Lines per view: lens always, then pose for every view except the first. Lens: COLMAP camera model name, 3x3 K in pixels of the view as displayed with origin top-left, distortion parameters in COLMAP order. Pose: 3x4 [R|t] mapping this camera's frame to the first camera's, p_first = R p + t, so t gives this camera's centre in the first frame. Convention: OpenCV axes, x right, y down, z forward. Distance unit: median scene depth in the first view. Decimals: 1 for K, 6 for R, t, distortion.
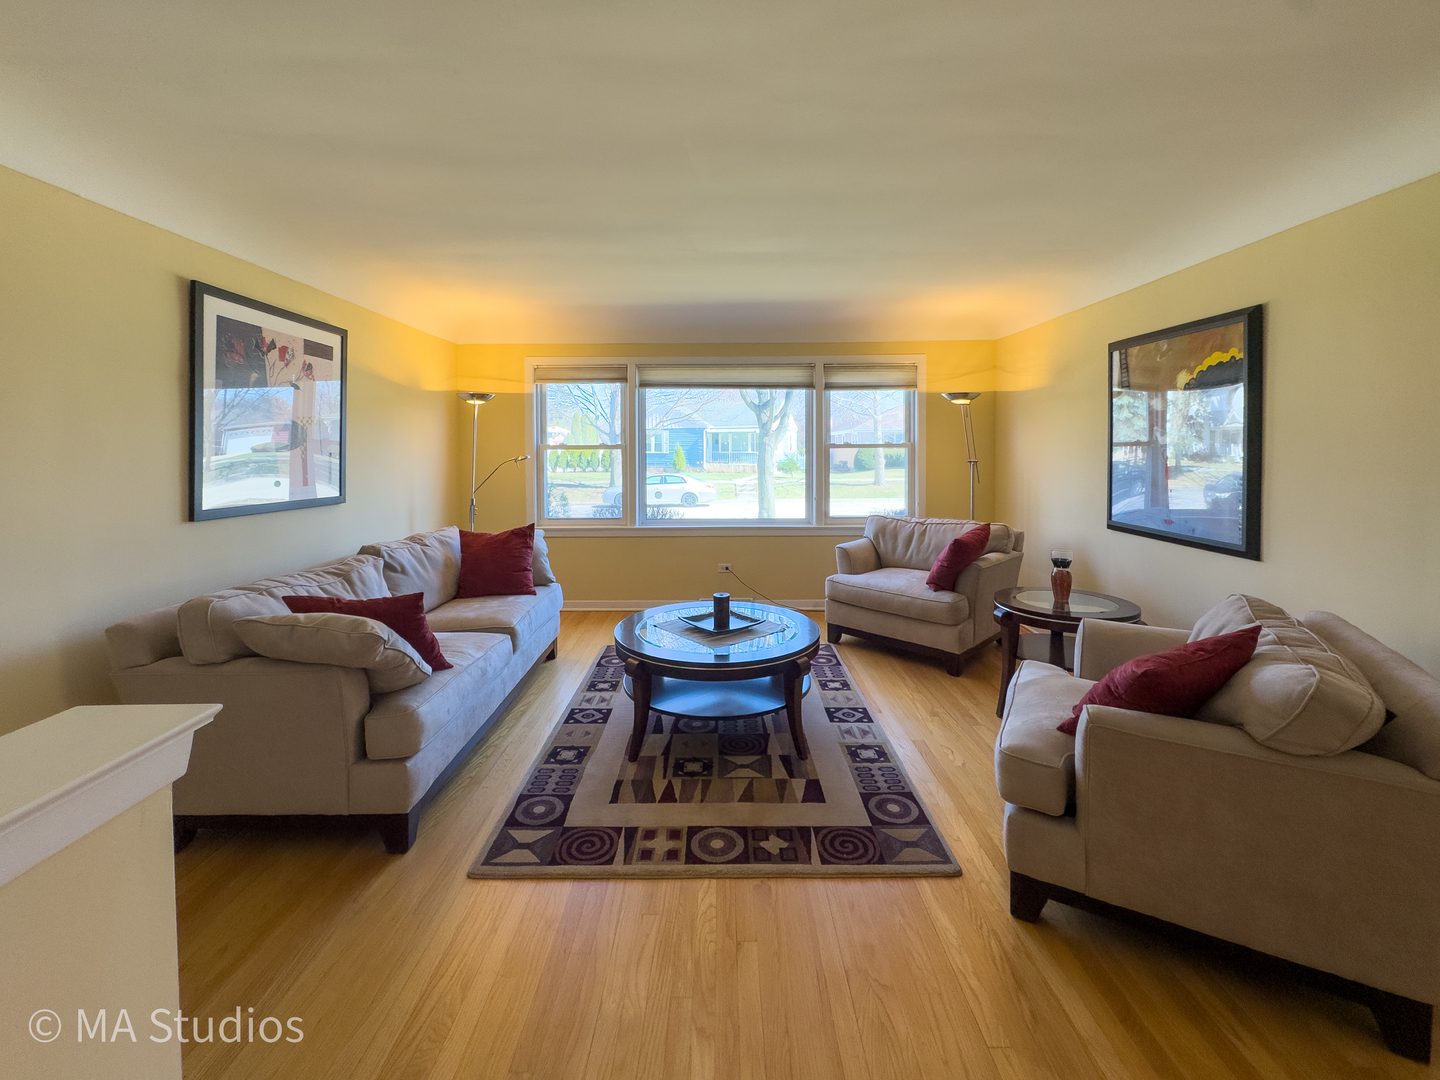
lens RADIAL K [[603.0, 0, 716.4], [0, 603.0, 451.9], [0, 0, 1]] dist [0.000846, 0.000092]
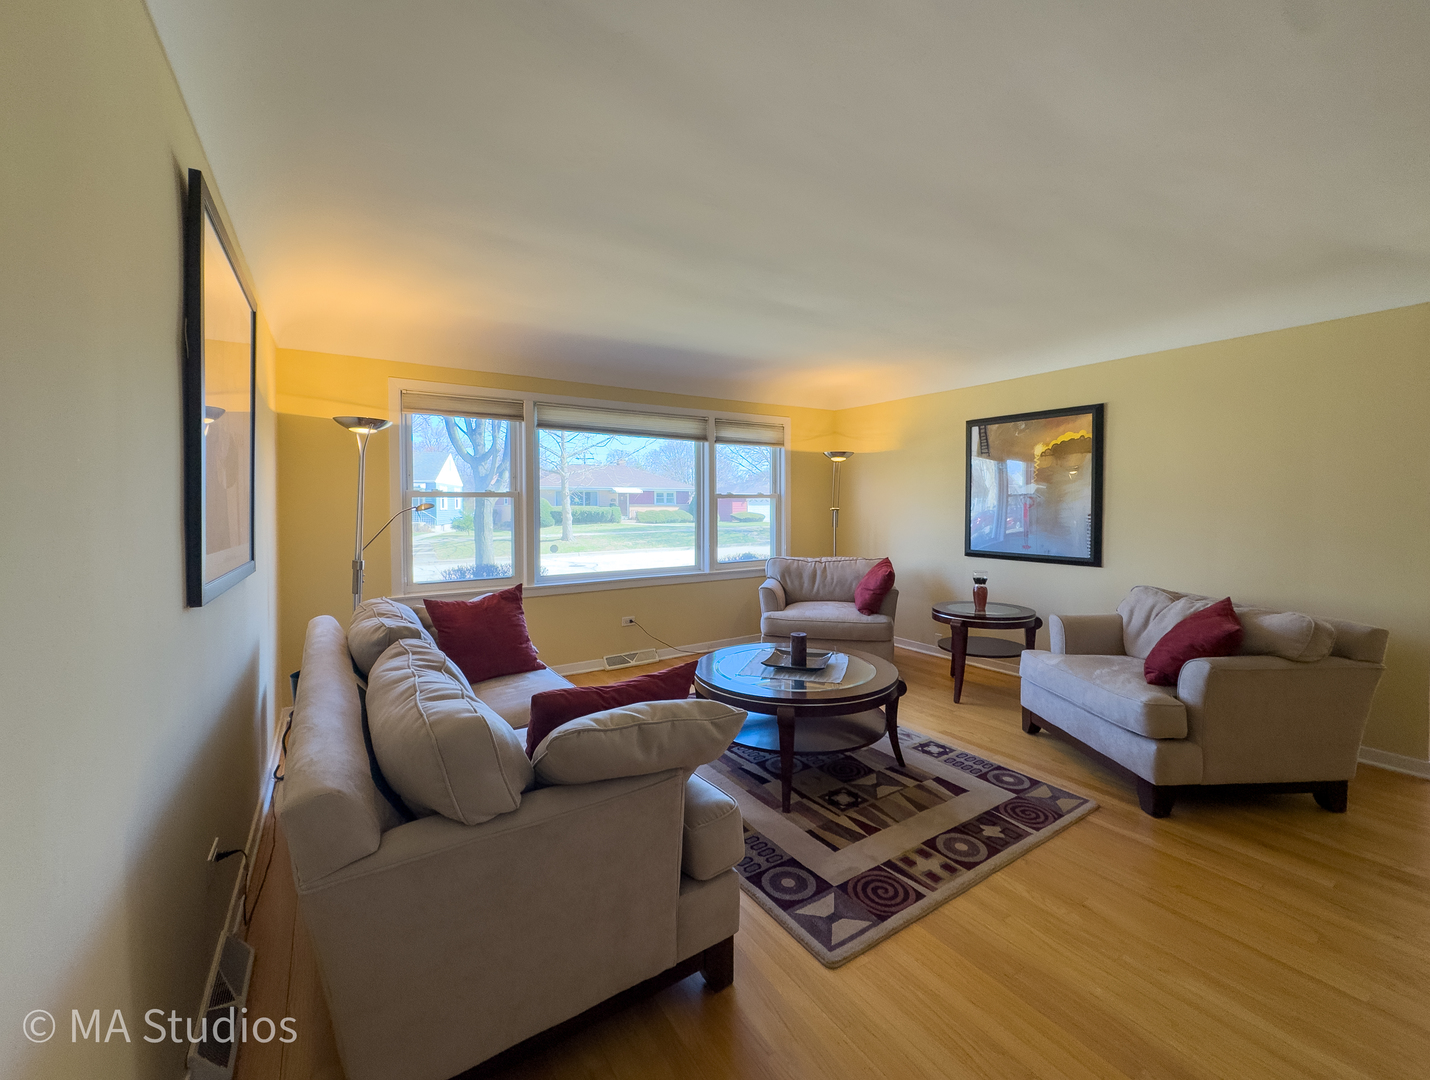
lens RADIAL K [[580.4, 0, 716.3], [0, 580.4, 512.9], [0, 0, 1]] dist [-0.000086, 0.000034]
pose [[0.833752, -0.005907, 0.552108, -0.581792], [0.003022, 0.999977, 0.006135, 0.020920], [-0.552131, -0.003447, 0.833750, 0.224969]]
